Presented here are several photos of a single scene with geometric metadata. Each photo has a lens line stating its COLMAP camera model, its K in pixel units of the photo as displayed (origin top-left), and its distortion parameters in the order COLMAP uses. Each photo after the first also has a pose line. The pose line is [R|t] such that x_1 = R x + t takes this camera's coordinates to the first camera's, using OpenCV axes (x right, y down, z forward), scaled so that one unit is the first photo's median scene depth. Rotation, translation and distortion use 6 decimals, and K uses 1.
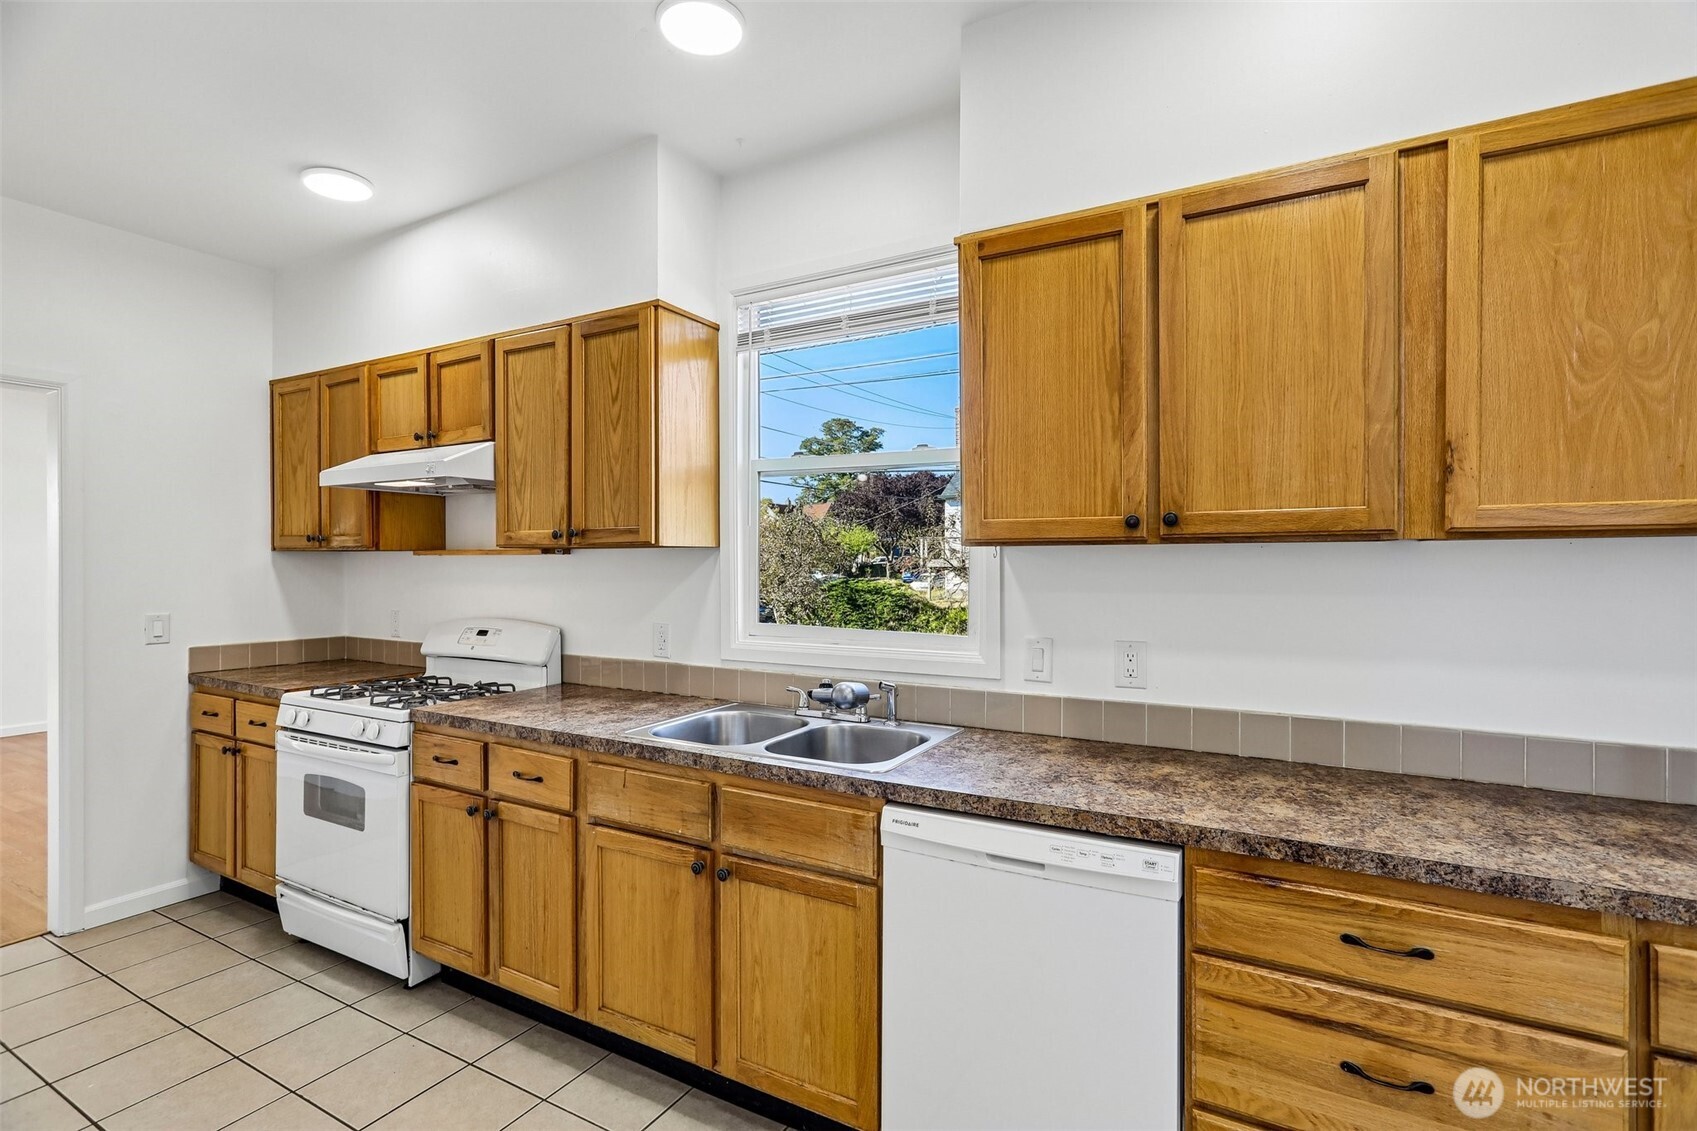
lens RADIAL K [[833.7, 0, 854.6], [0, 833.7, 553.1], [0, 0, 1]] dist [-0.005586, 0.001063]
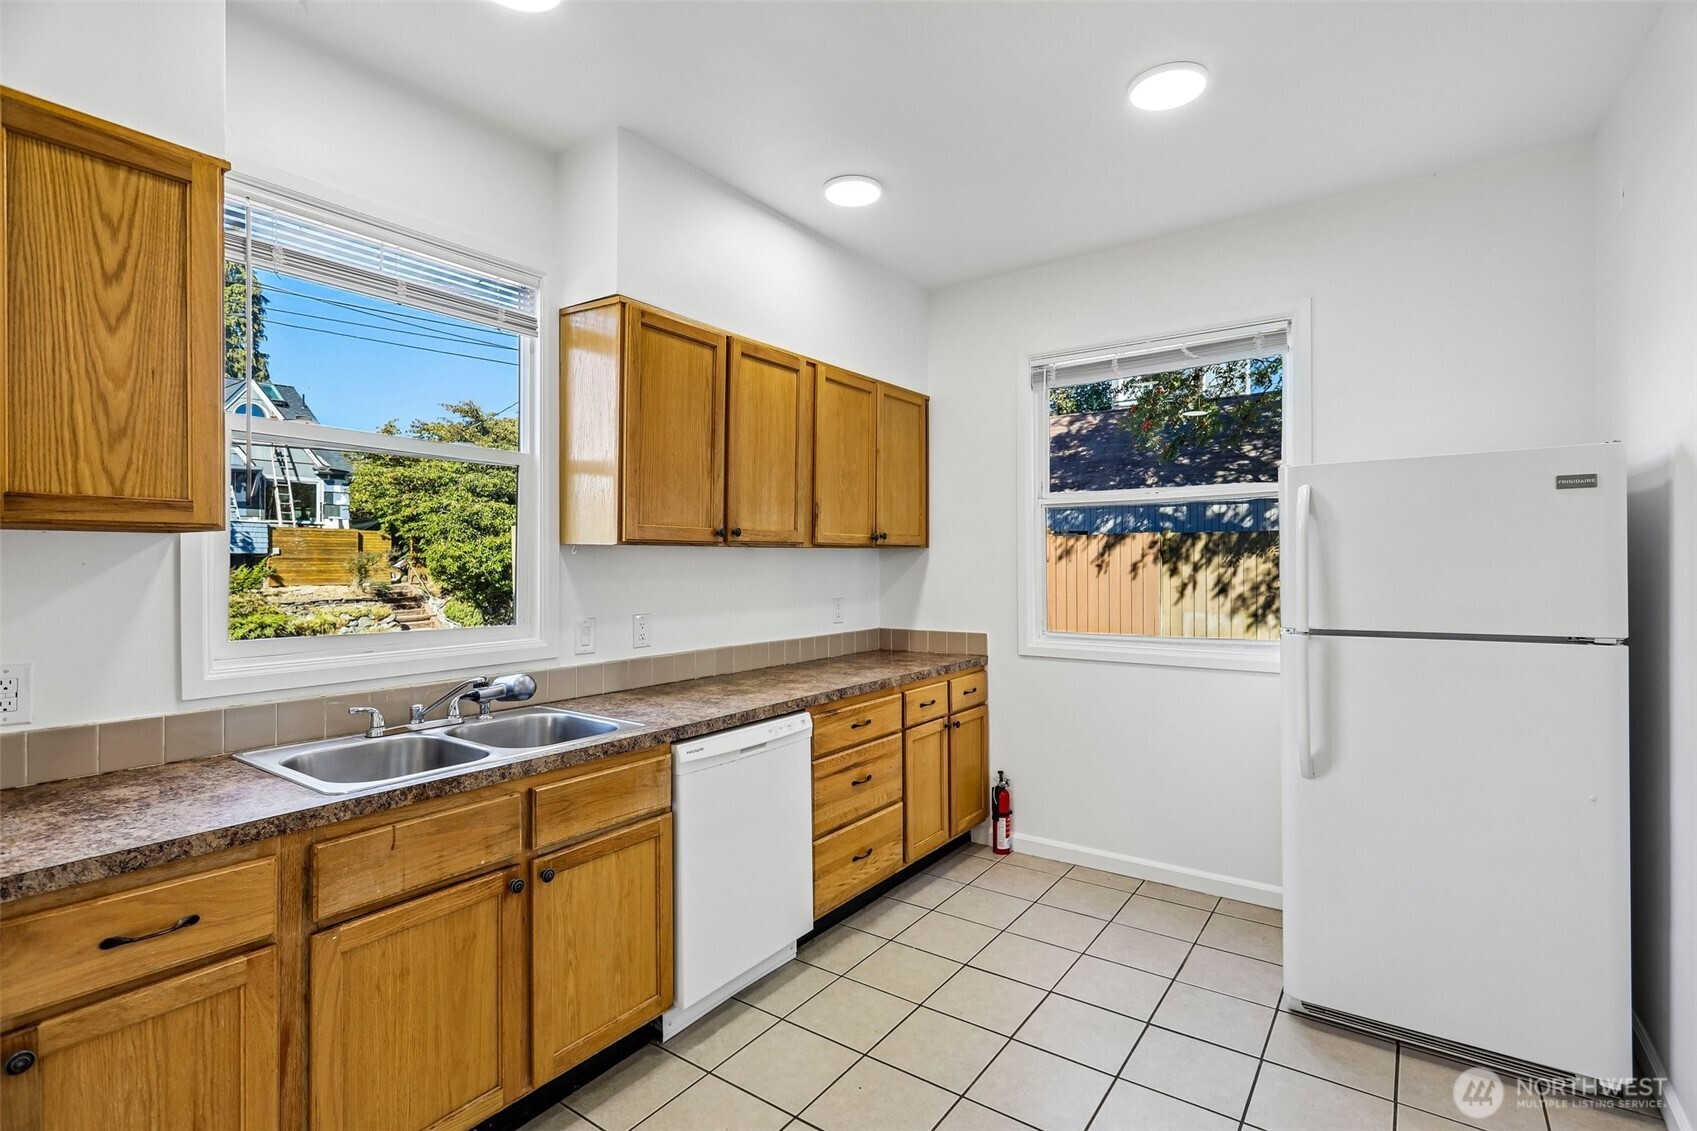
lens RADIAL K [[795.6, 0, 848.0], [0, 795.6, 565.0], [0, 0, 1]] dist [-0.003772, 0.002801]
pose [[0.087115, -0.000864, 0.996198, -1.133118], [-0.004762, 0.999988, 0.001284, 0.020880], [-0.996187, -0.004856, 0.087110, 0.612866]]
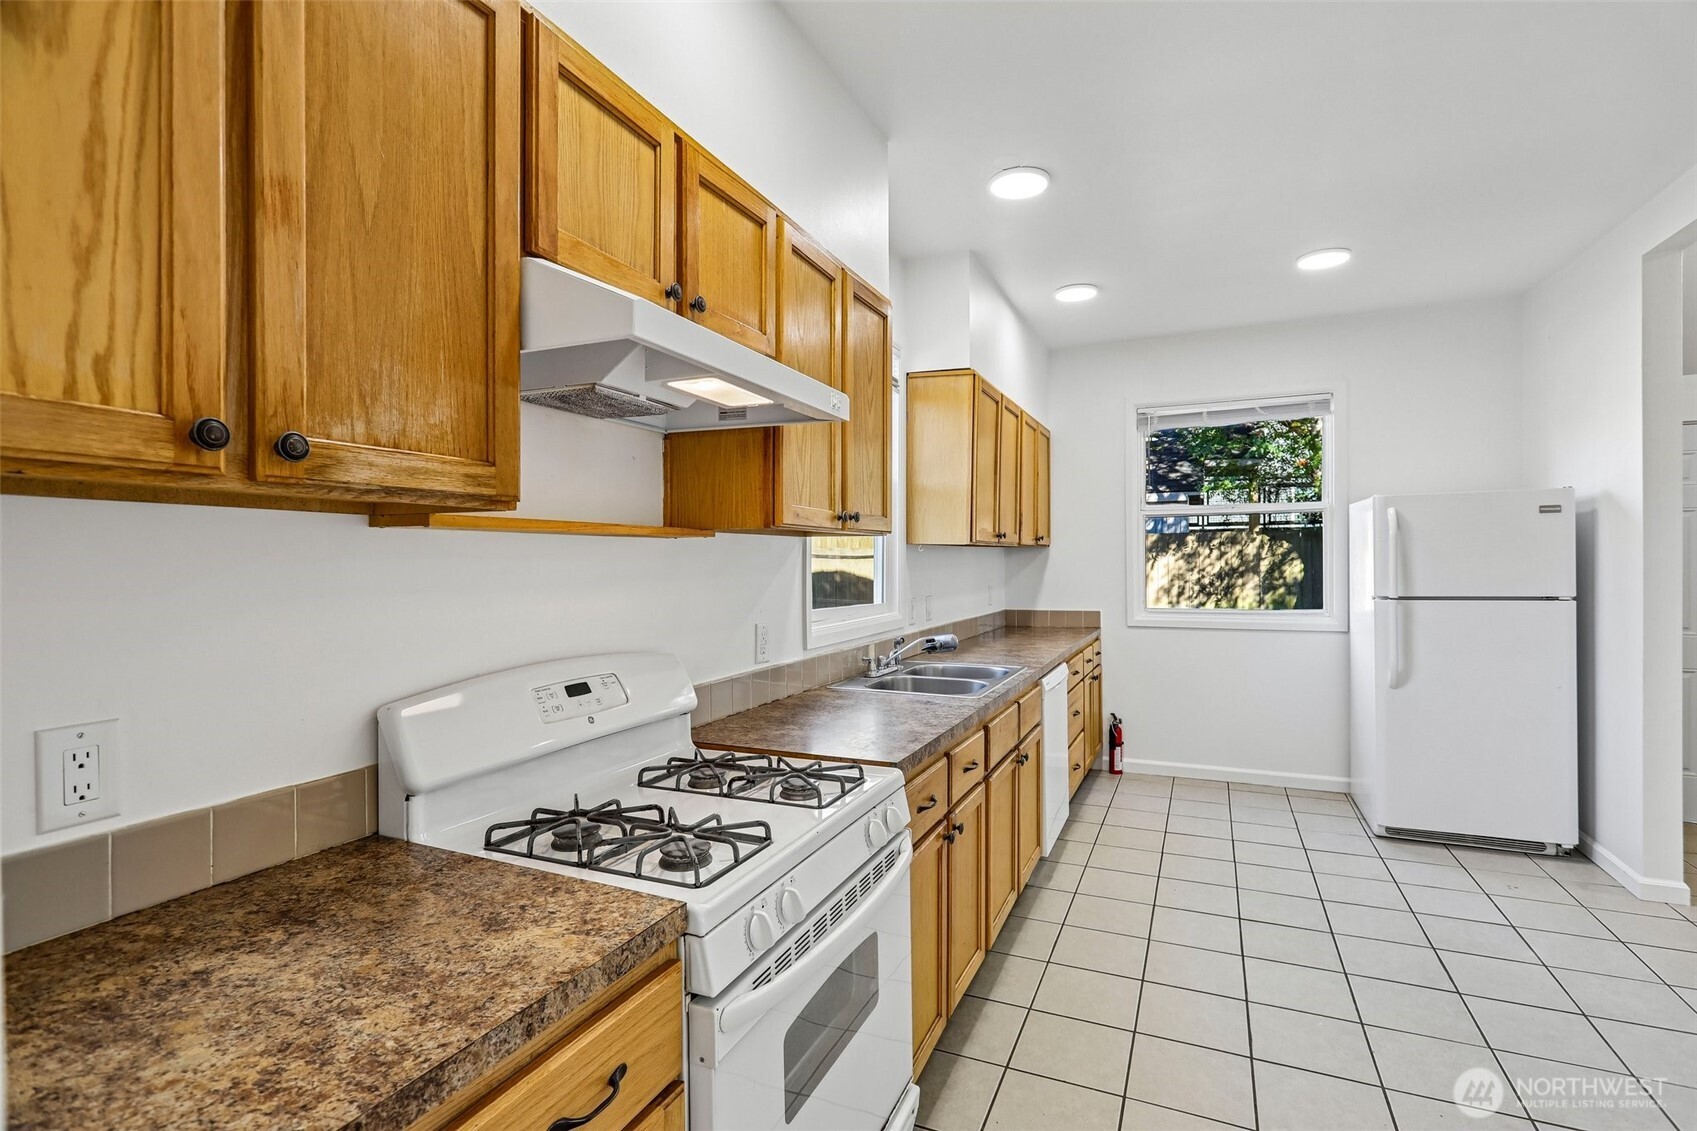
lens RADIAL K [[795.6, 0, 852.3], [0, 795.6, 566.8], [0, 0, 1]] dist [-0.003772, 0.002801]
pose [[-0.111774, -0.003820, 0.993726, -1.677565], [0.000021, 0.999993, 0.003846, 0.035964], [-0.993734, 0.000451, -0.111773, 1.583099]]
